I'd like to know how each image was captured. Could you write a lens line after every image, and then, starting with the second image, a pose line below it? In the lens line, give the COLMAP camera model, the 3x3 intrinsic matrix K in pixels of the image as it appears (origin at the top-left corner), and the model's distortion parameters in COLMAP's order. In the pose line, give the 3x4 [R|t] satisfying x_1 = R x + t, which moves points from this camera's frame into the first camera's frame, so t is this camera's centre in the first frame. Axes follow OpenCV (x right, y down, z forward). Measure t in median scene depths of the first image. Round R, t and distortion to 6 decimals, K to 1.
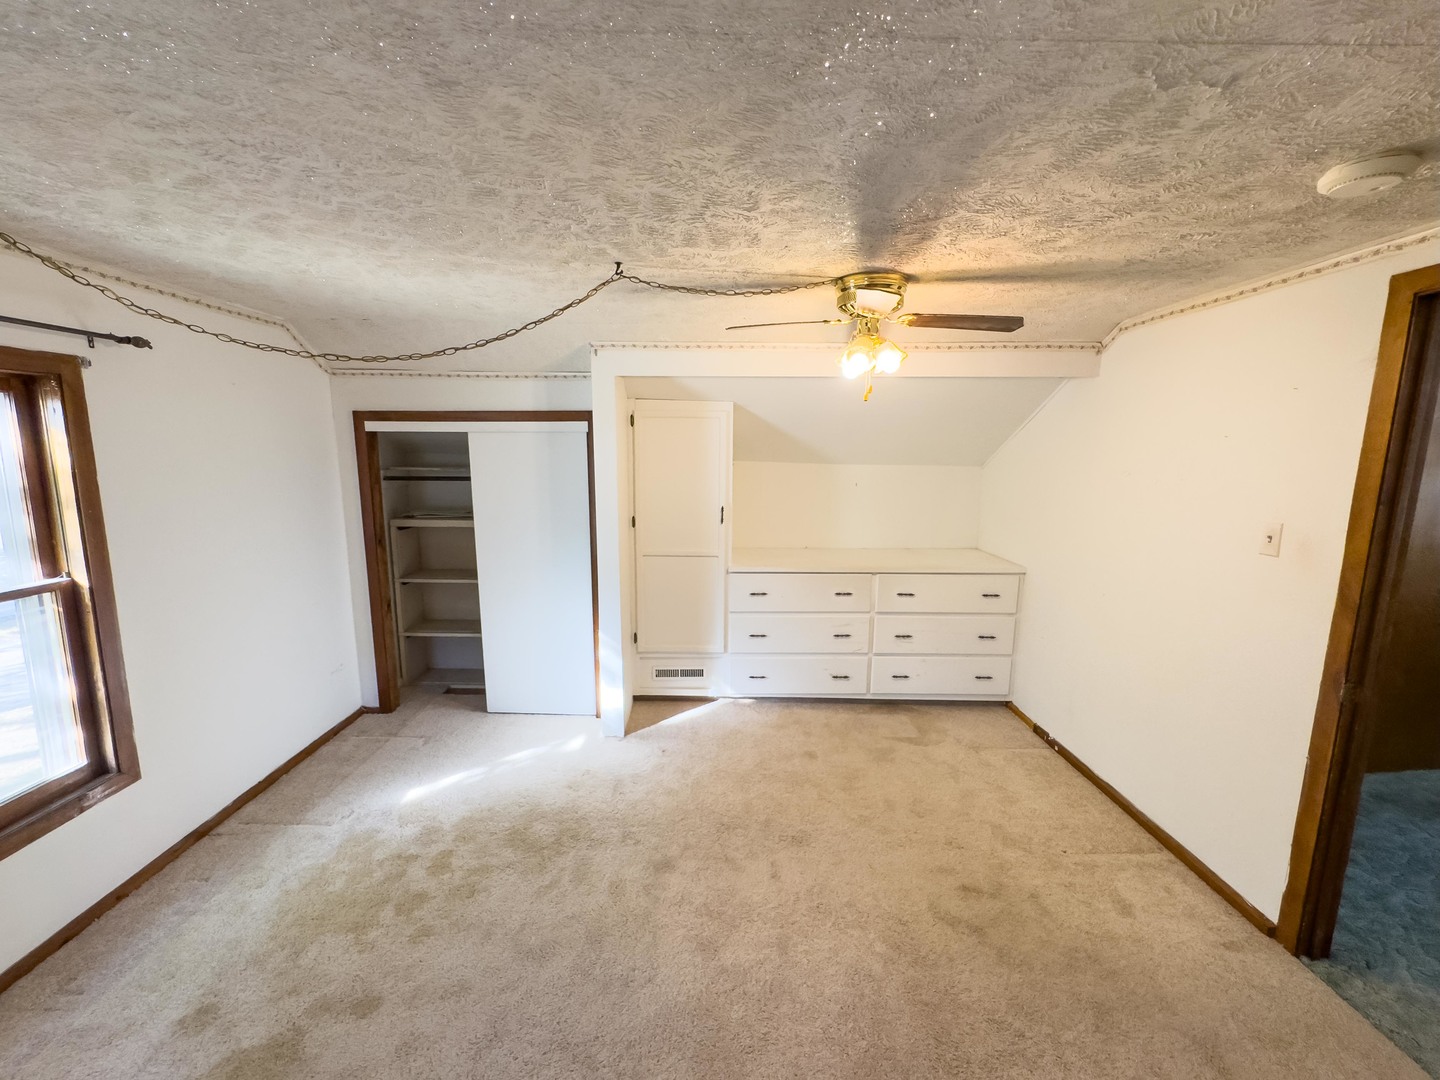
lens RADIAL K [[575.2, 0, 714.6], [0, 575.2, 536.0], [0, 0, 1]] dist [-0.000606, -0.000249]
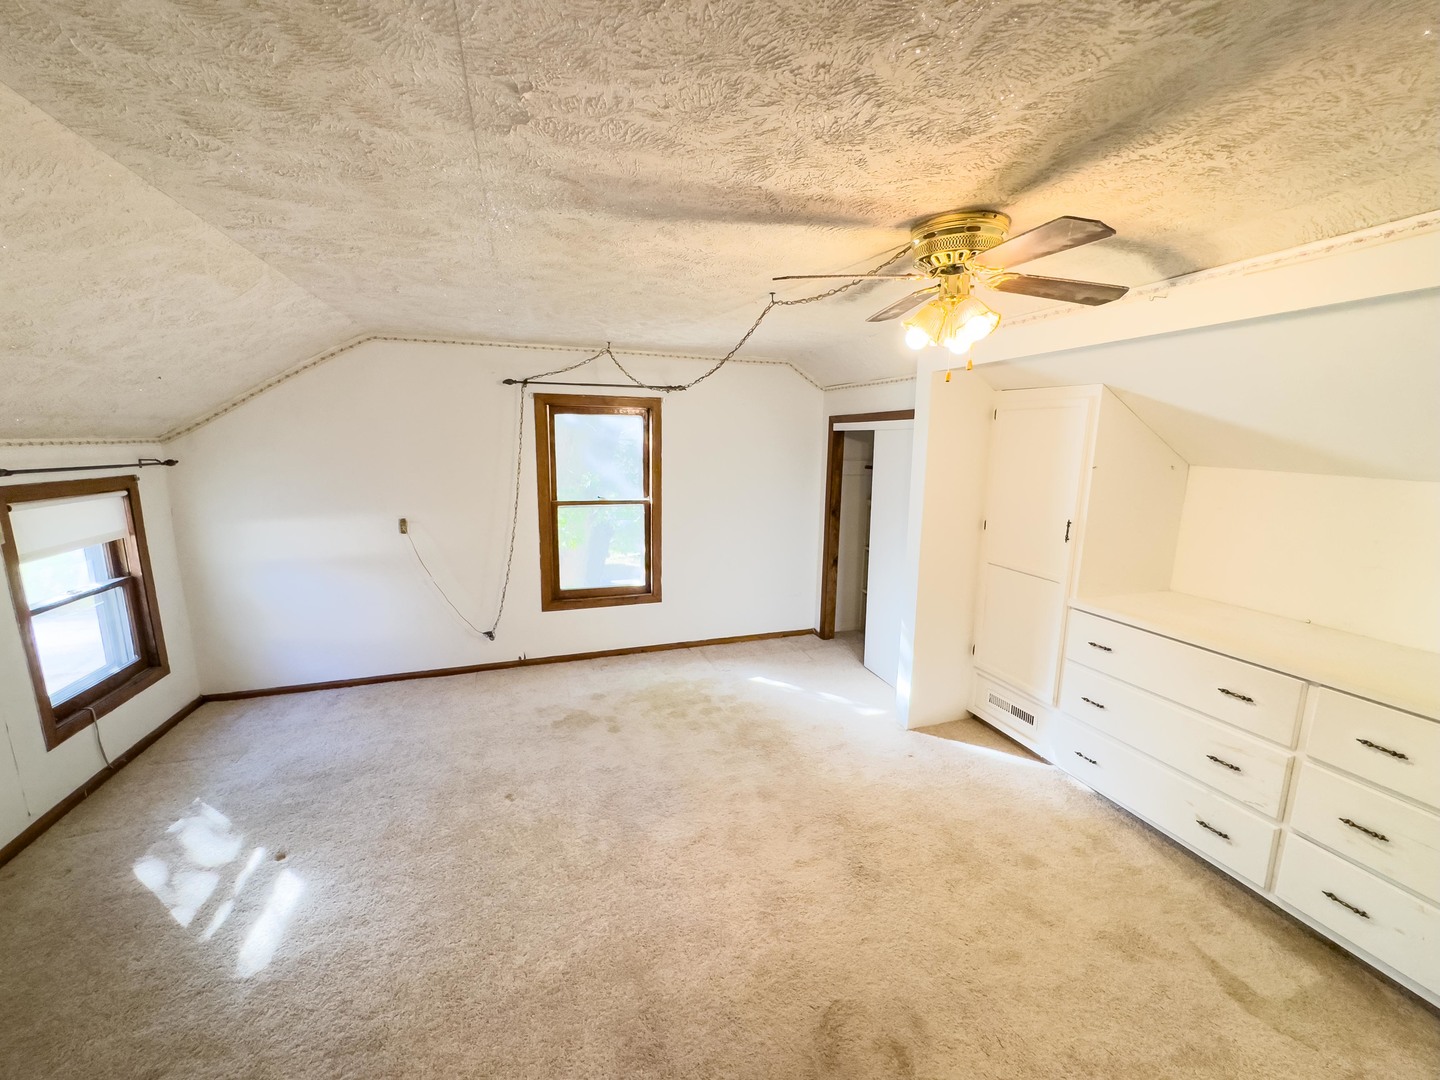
lens RADIAL K [[575.2, 0, 718.5], [0, 575.2, 540.0], [0, 0, 1]] dist [-0.000606, -0.000249]
pose [[0.316806, 0.162616, -0.934446, 0.818664], [-0.153773, 0.980965, 0.118577, -0.060984], [0.935942, 0.106127, 0.335782, 0.412716]]
